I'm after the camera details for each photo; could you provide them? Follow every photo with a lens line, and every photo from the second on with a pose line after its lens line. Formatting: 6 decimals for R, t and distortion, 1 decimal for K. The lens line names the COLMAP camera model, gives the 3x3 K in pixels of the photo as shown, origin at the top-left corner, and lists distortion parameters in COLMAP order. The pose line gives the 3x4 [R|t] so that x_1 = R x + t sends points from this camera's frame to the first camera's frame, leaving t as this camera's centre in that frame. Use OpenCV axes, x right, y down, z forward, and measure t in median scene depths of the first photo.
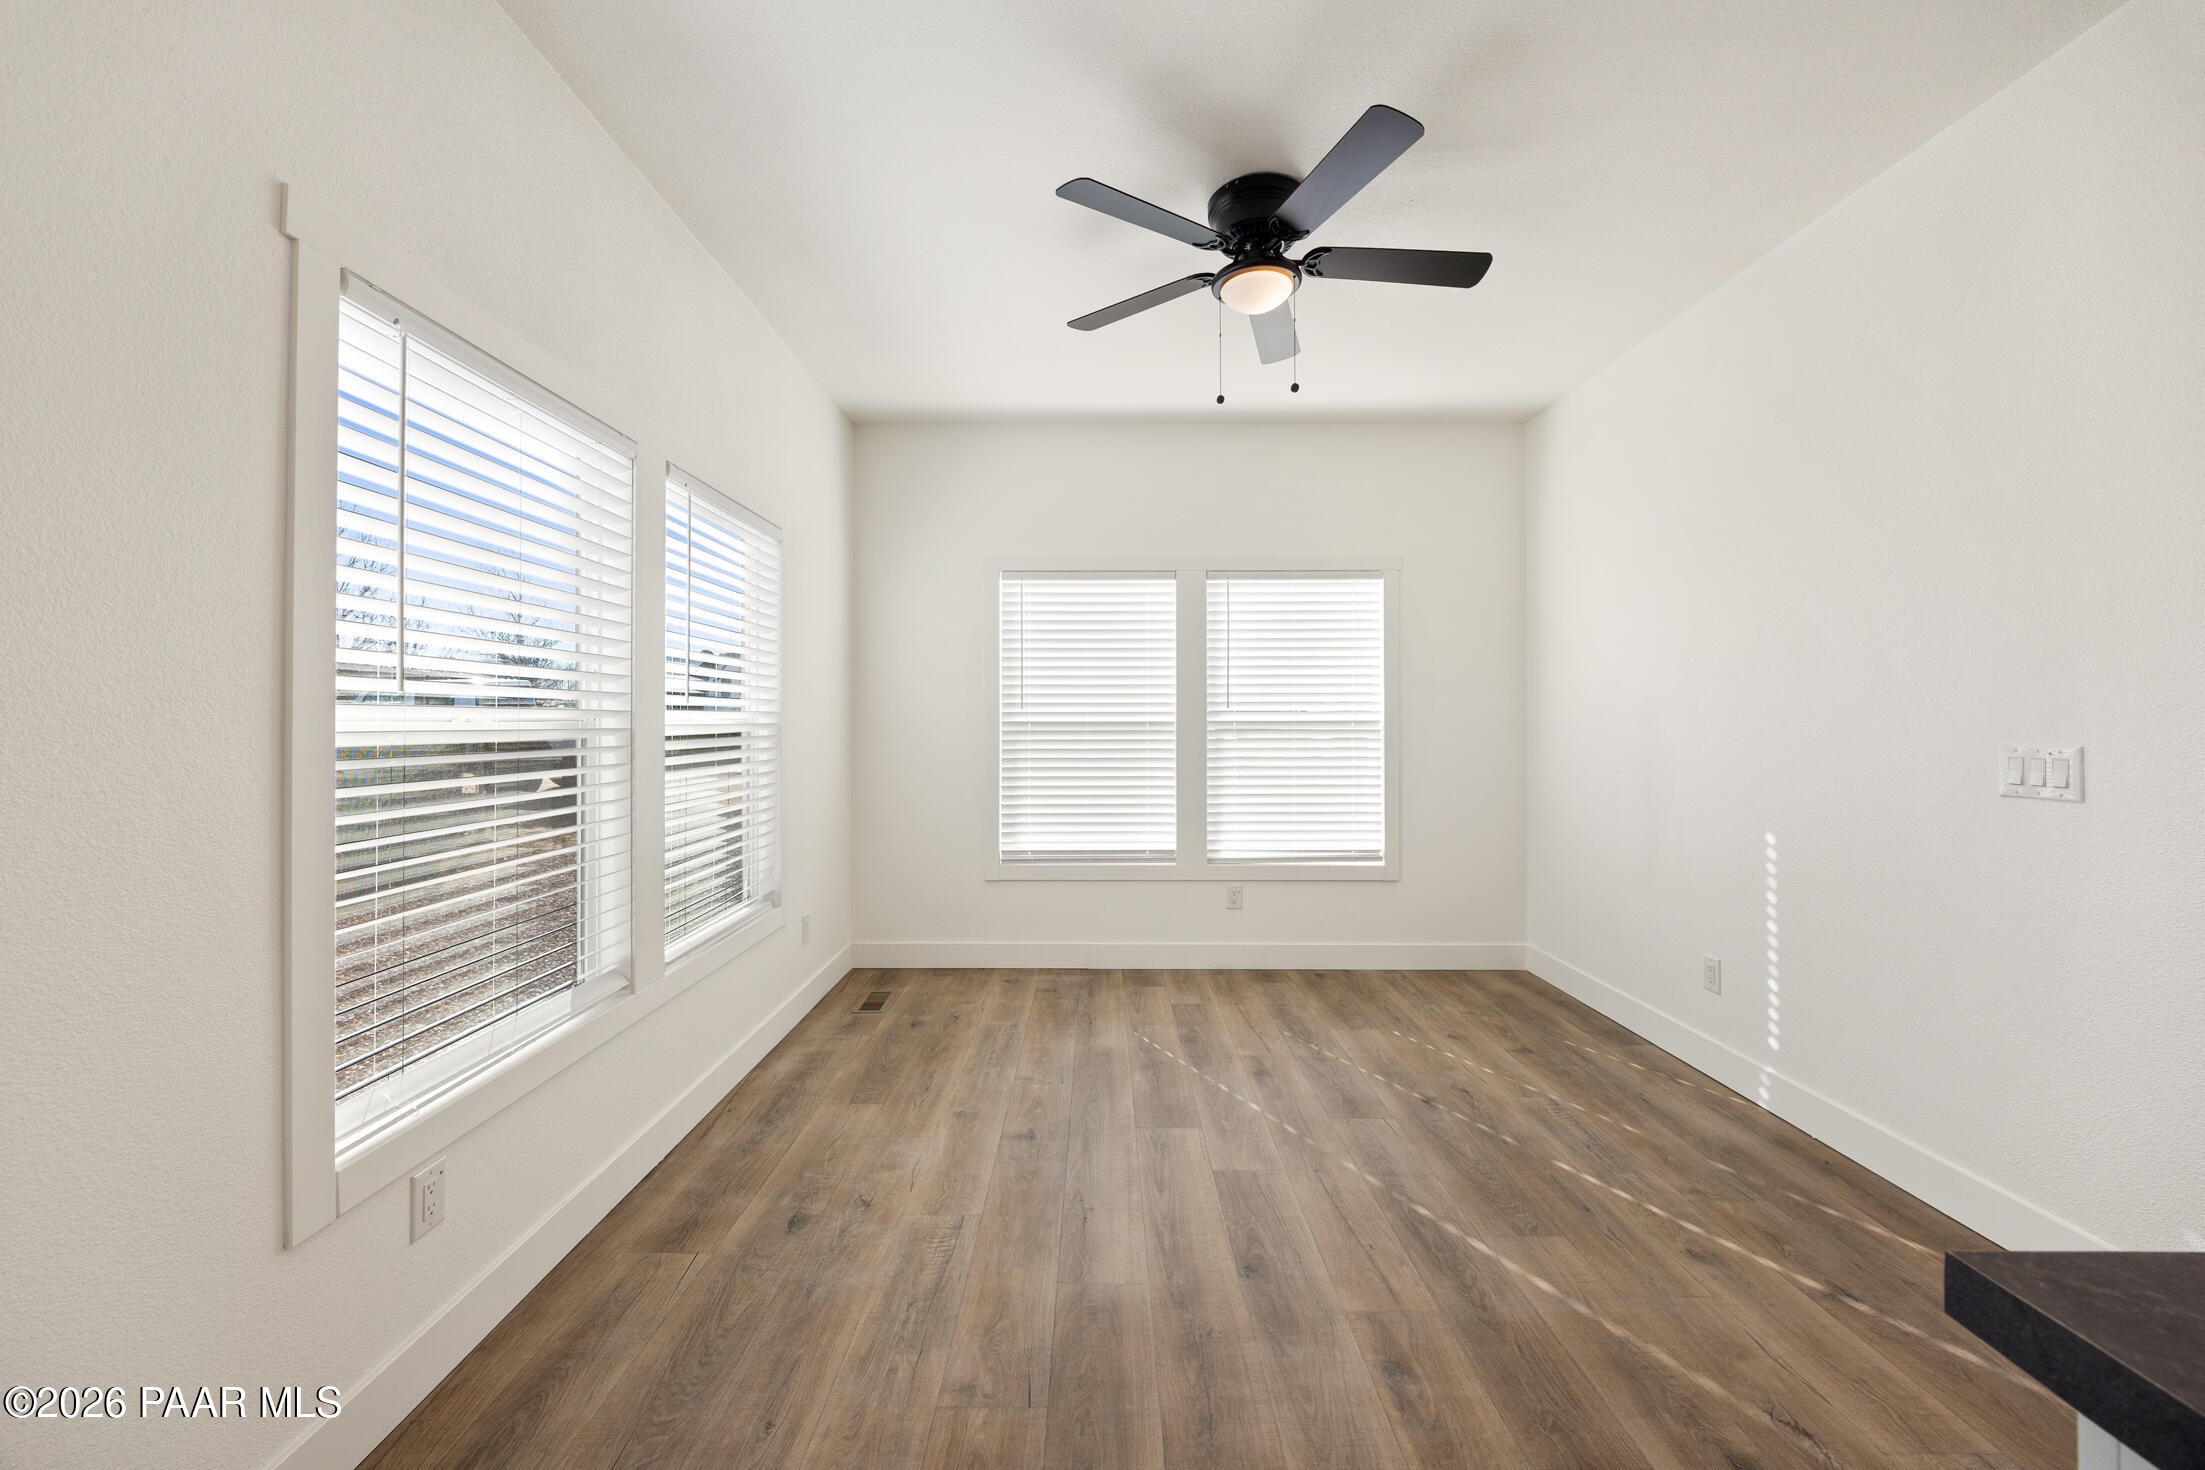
lens RADIAL K [[836.1, 0, 1100.3], [0, 836.1, 727.3], [0, 0, 1]] dist [-0.003305, 0.000211]
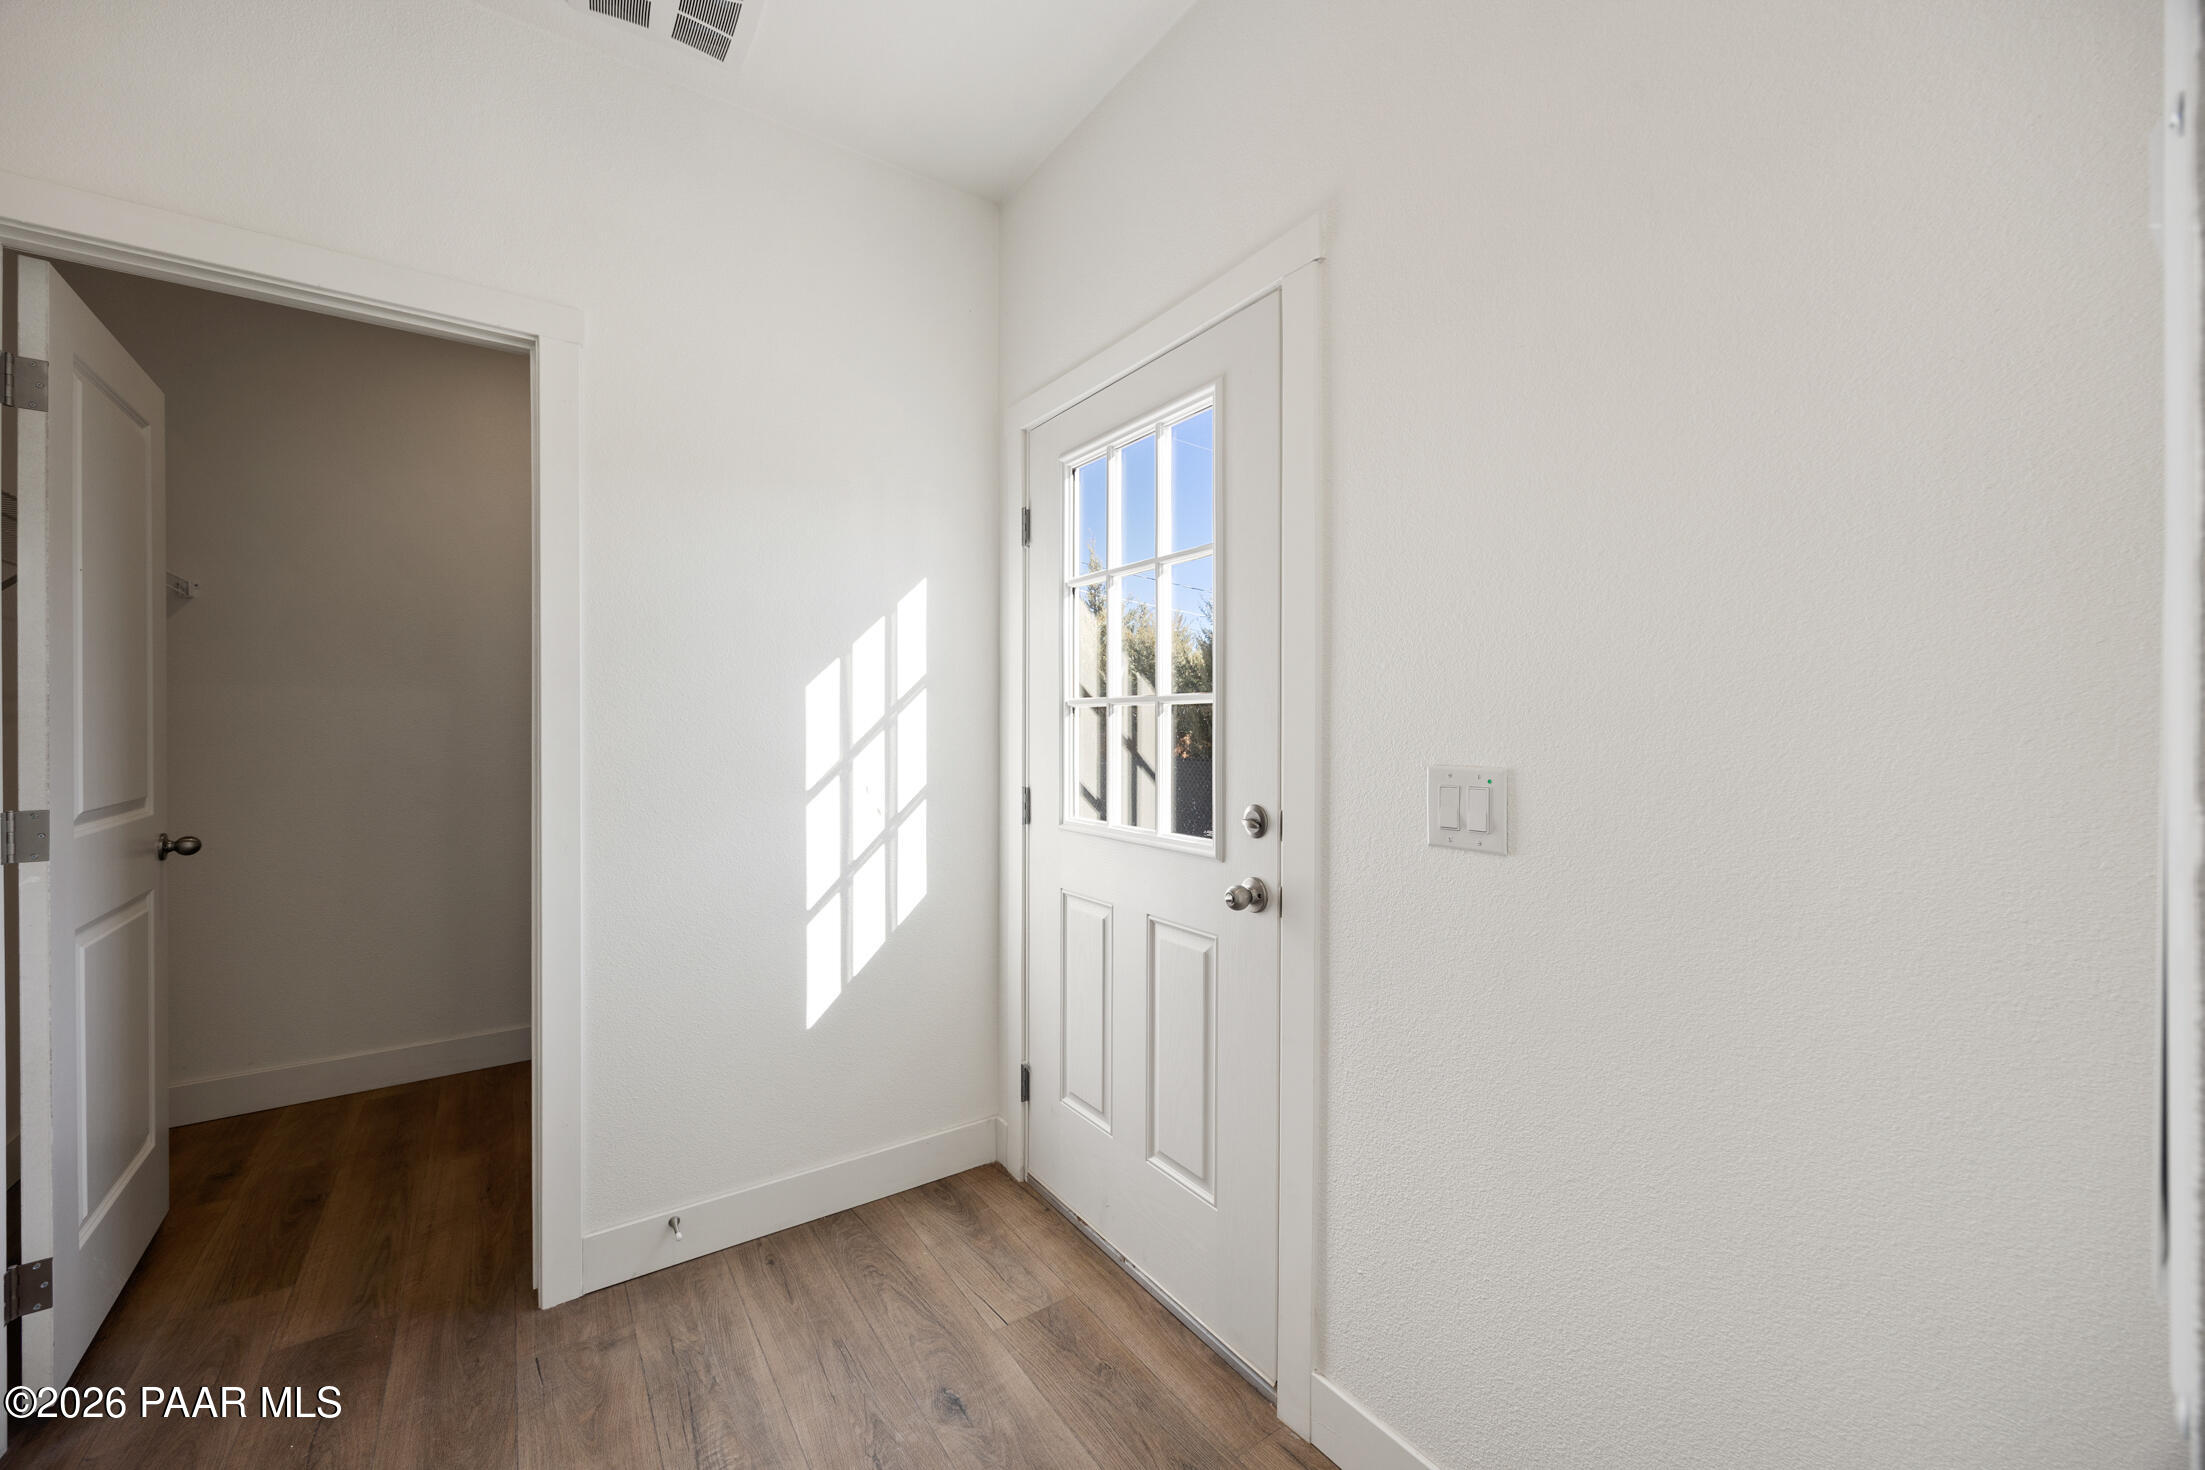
lens RADIAL K [[836.1, 0, 1095.7], [0, 836.1, 627.0], [0, 0, 1]] dist [-0.003305, 0.000211]
pose [[-0.819206, -0.065493, -0.569748, -0.000642], [-0.006248, 0.994418, -0.105326, -0.024323], [0.573466, -0.082724, -0.815042, 2.157506]]
